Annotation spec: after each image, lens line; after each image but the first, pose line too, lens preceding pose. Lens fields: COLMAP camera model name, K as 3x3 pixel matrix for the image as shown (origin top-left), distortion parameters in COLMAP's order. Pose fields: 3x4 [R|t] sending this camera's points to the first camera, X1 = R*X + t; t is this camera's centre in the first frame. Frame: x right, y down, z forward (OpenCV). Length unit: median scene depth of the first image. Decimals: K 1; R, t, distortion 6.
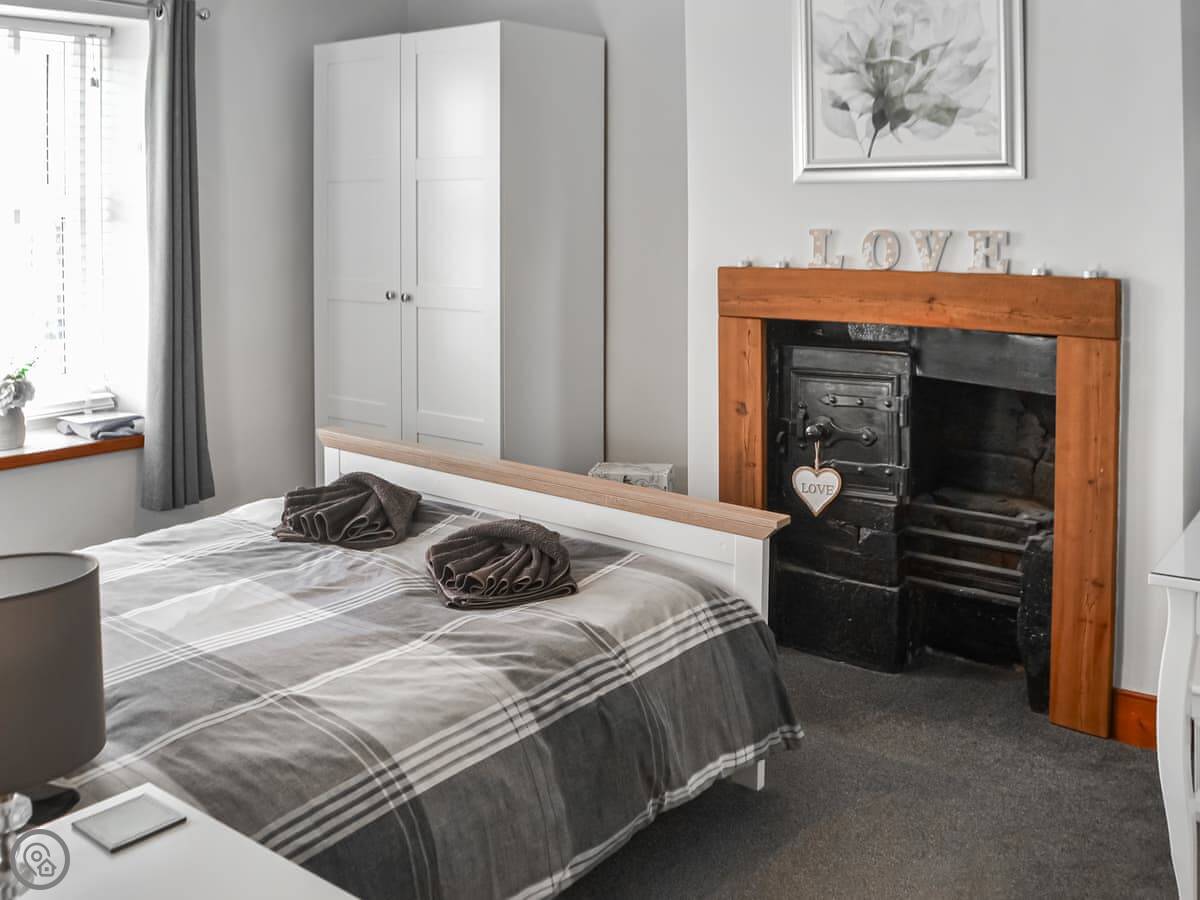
lens RADIAL K [[1136.3, 0, 600.0], [0, 1136.3, 450.0], [0, 0, 1]] dist [-0.031261, -0.023652]
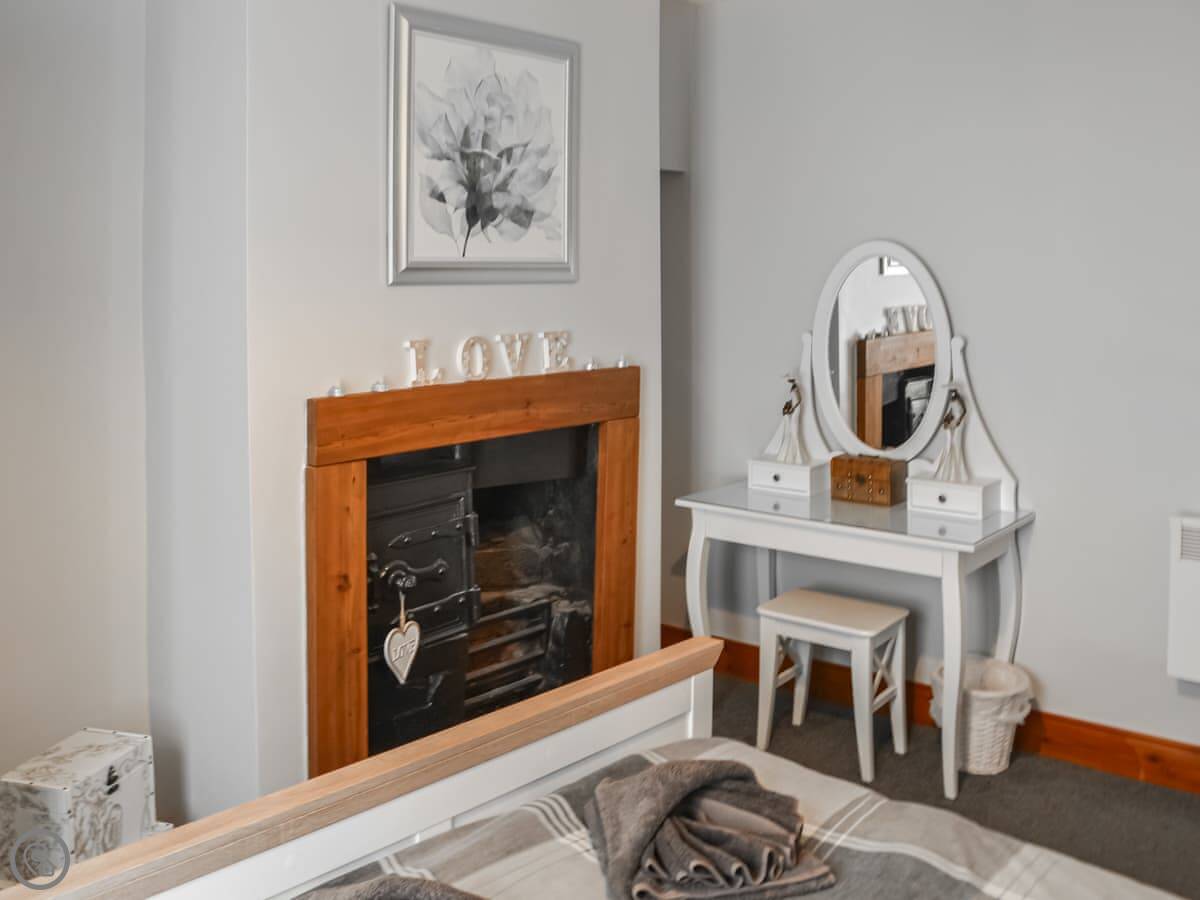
lens RADIAL K [[1136.3, 0, 600.0], [0, 1136.3, 450.0], [0, 0, 1]] dist [-0.031261, -0.023652]
pose [[0.072777, -0.147572, 0.986370, -0.671756], [0.210075, 0.969073, 0.129484, -0.209460], [-0.974973, 0.197788, 0.101528, 0.854884]]
